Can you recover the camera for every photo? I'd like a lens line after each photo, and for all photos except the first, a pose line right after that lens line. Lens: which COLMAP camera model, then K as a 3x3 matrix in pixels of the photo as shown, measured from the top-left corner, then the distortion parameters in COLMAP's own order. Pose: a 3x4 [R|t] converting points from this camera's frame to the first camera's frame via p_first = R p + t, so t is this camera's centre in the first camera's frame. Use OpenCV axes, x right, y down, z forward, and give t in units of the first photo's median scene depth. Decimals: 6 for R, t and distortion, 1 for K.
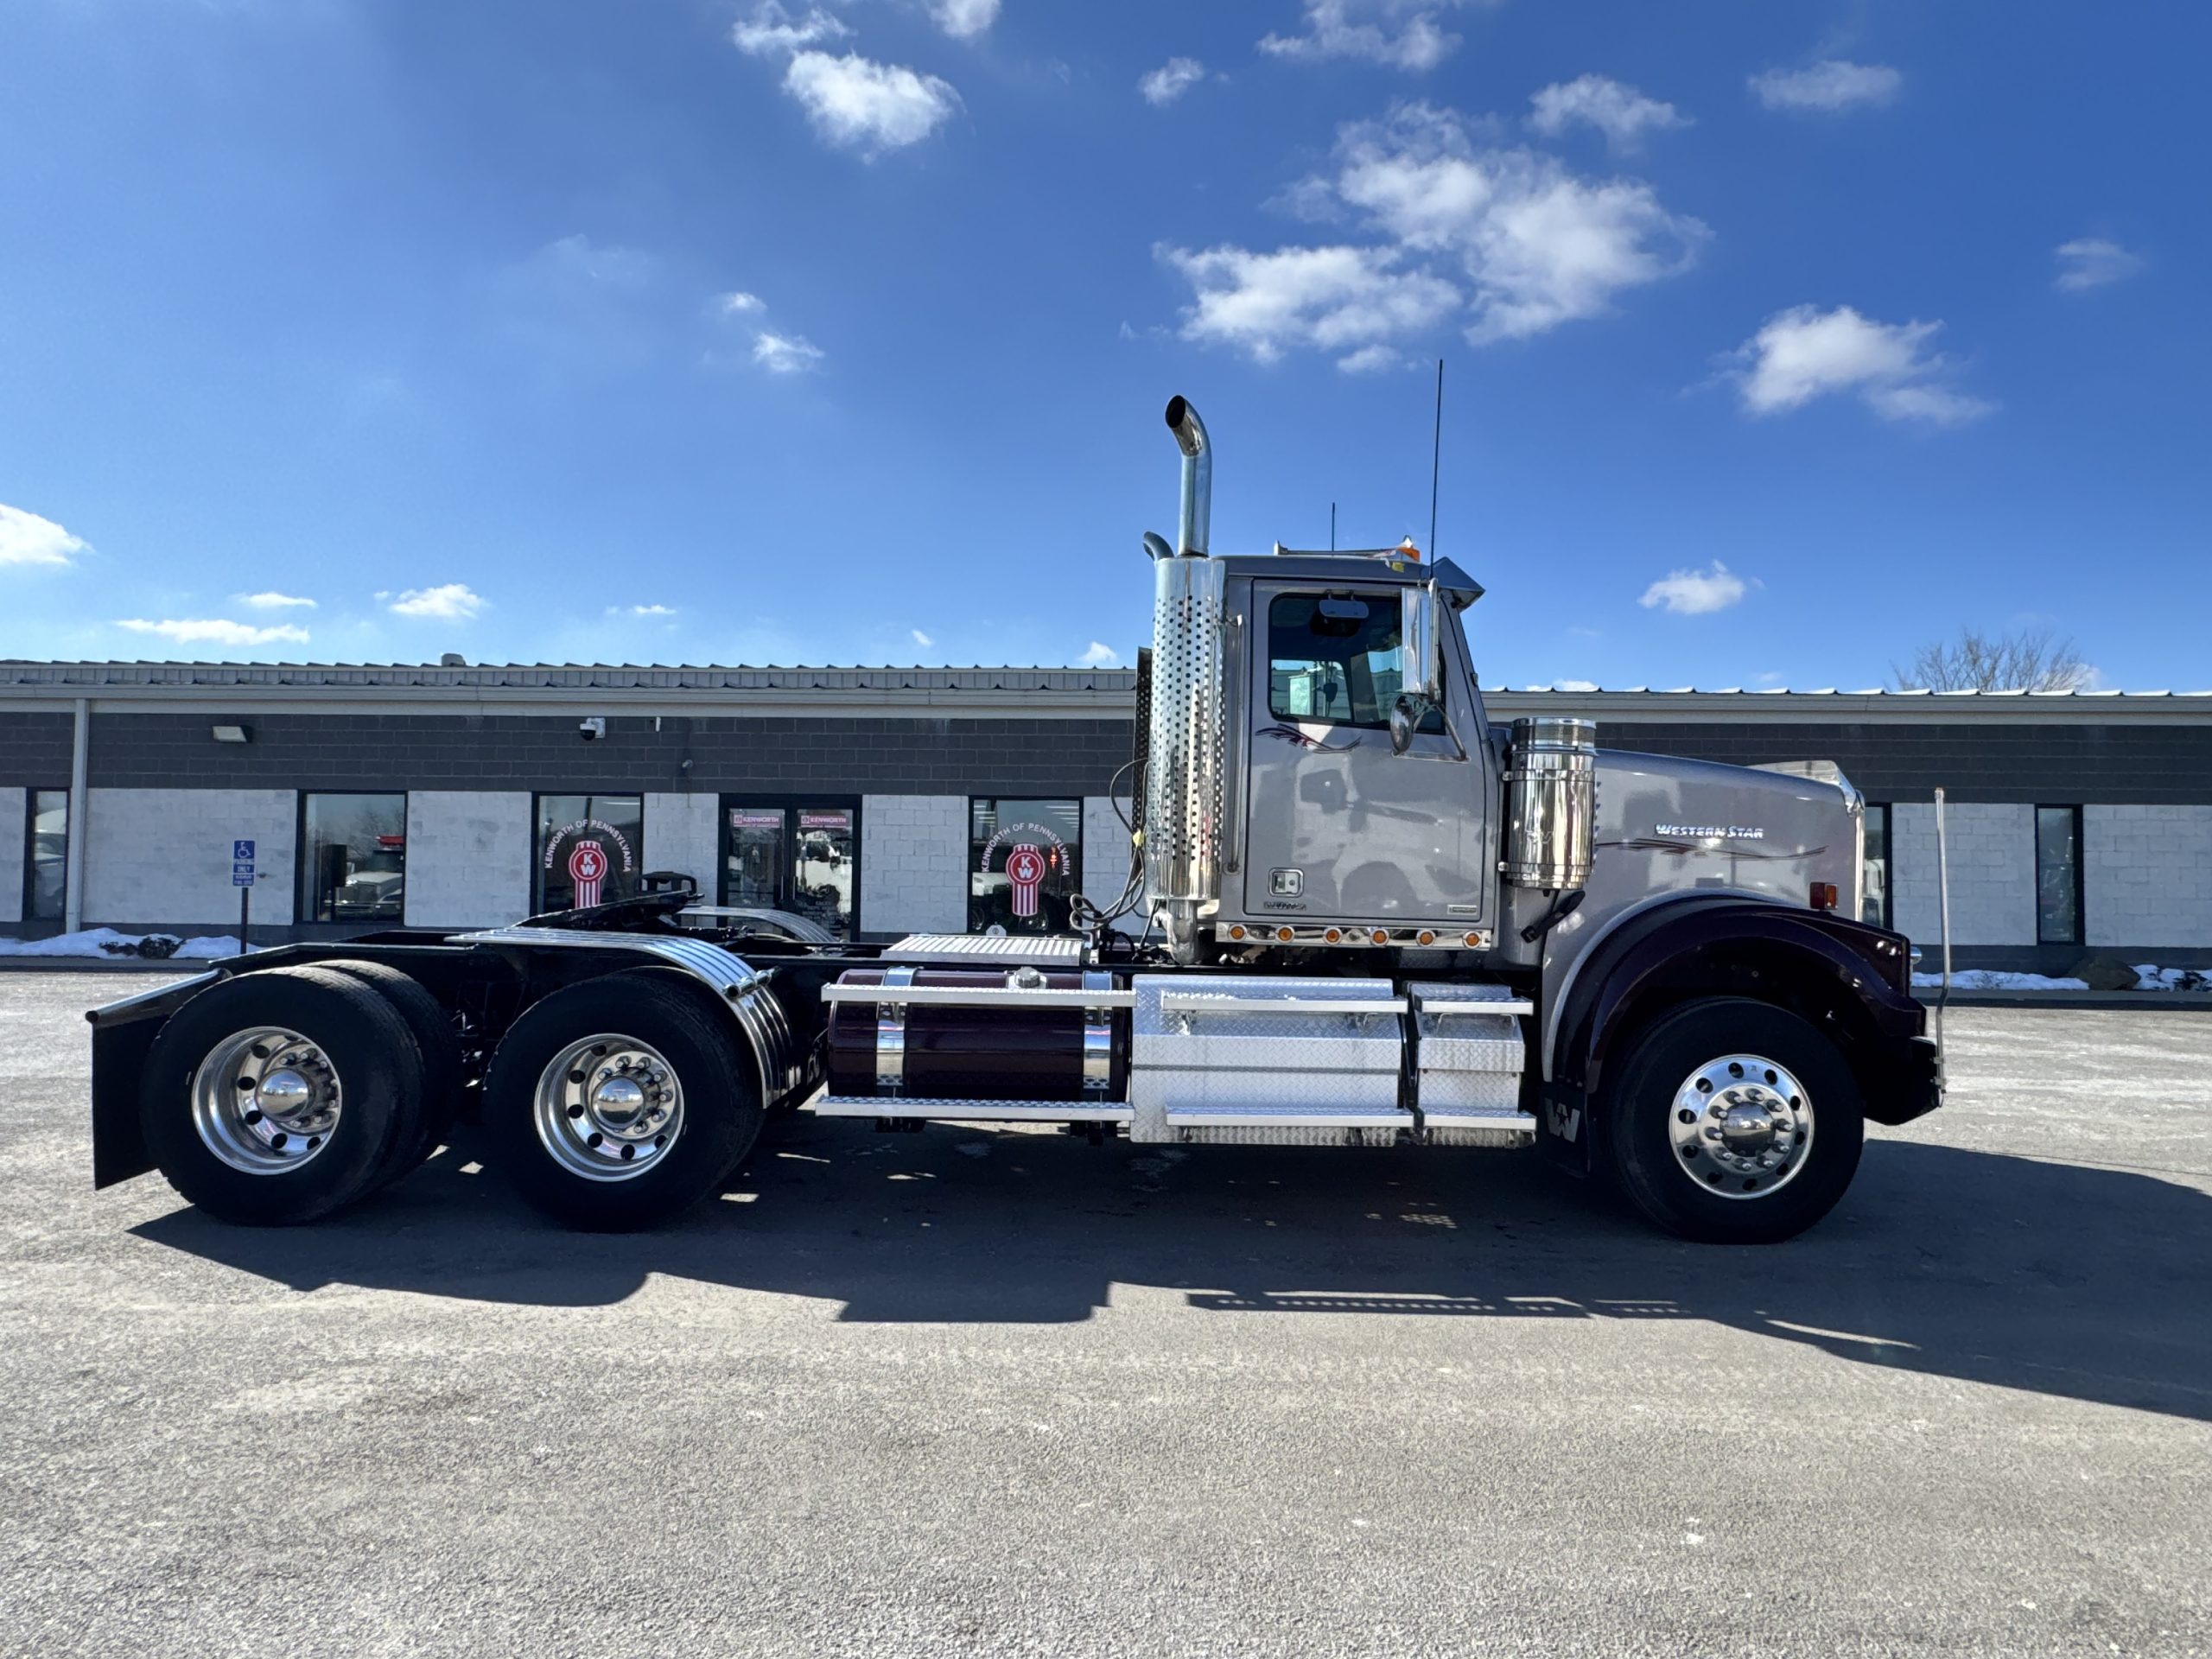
lens RADIAL K [[1287.2, 0, 1102.4], [0, 1287.2, 824.4], [0, 0, 1]] dist [-0.000418, 0.000360]
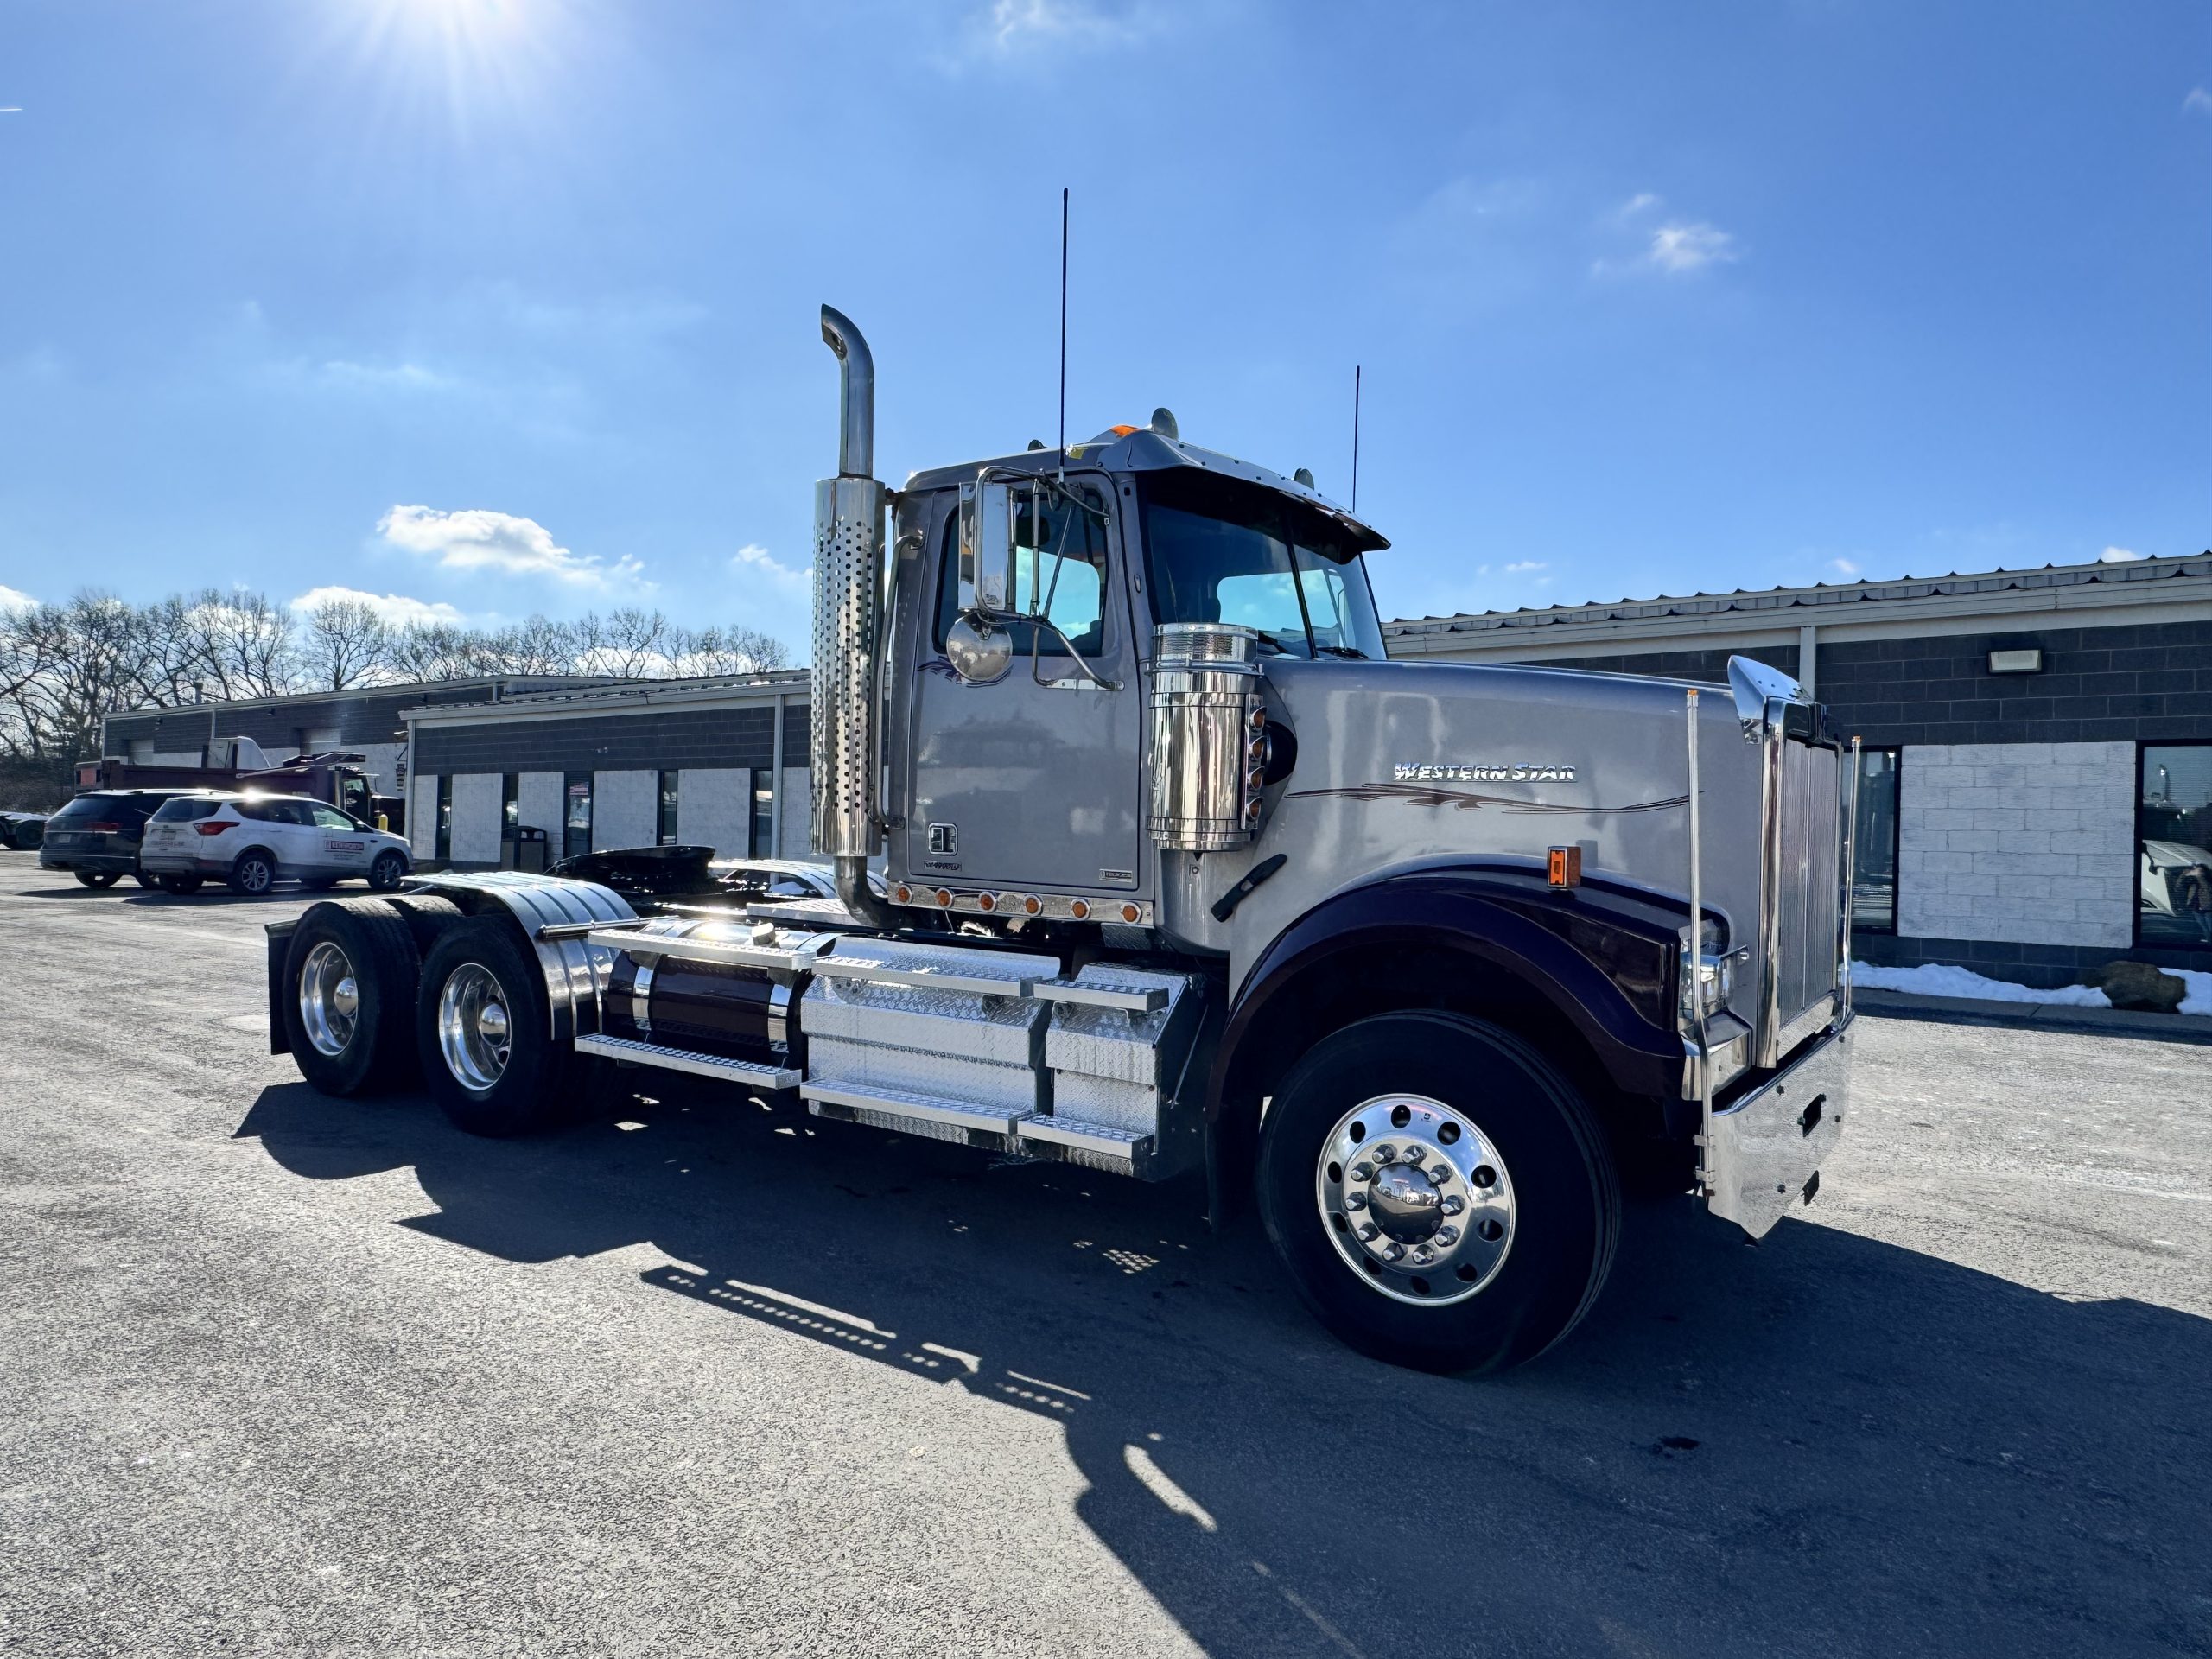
lens RADIAL K [[1420.2, 0, 1112.5], [0, 1420.2, 826.6], [0, 0, 1]] dist [0.002550, -0.002625]
pose [[0.805253, 0.002839, -0.592924, 0.812452], [0.009736, 0.999790, 0.018008, 0.020591], [0.592851, -0.020274, 0.805057, 0.297360]]
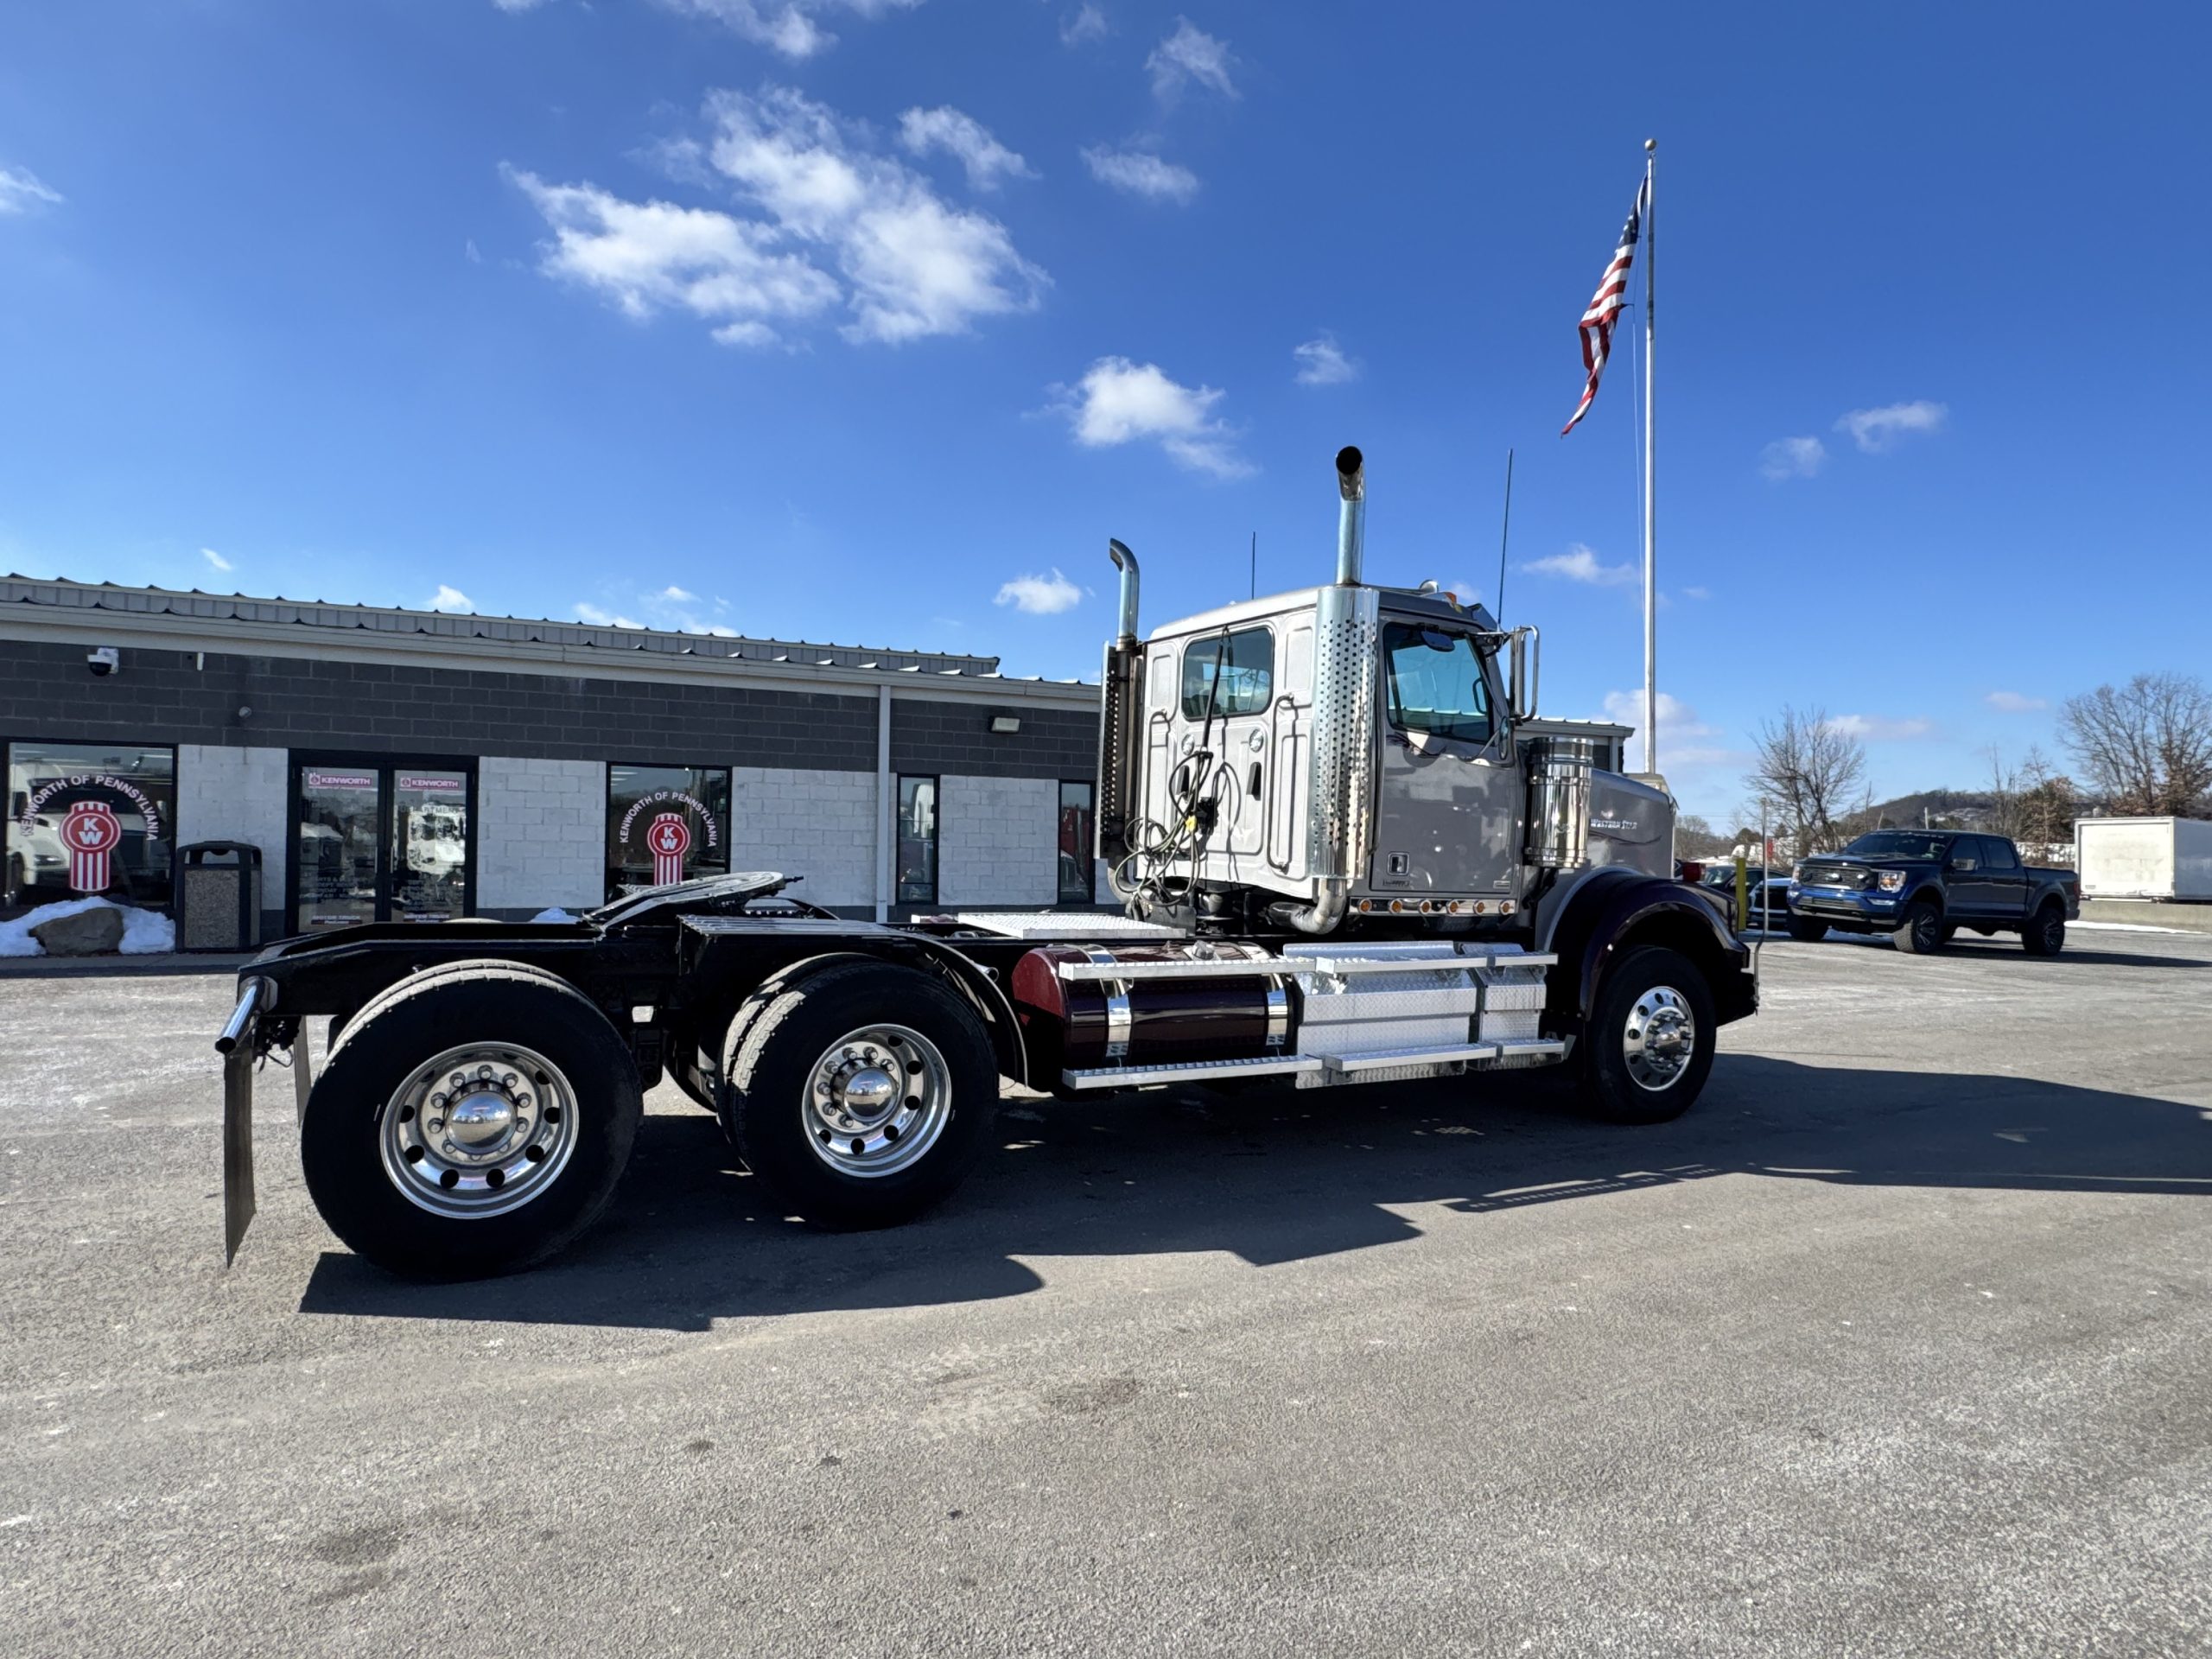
lens RADIAL K [[1224.8, 0, 1126.8], [0, 1224.8, 815.8], [0, 0, 1]] dist [-0.000442, -0.000977]
pose [[0.887352, 0.013984, 0.460881, -0.620940], [-0.022453, 0.999665, 0.012898, -0.009220], [-0.460546, -0.021793, 0.887368, 0.098820]]
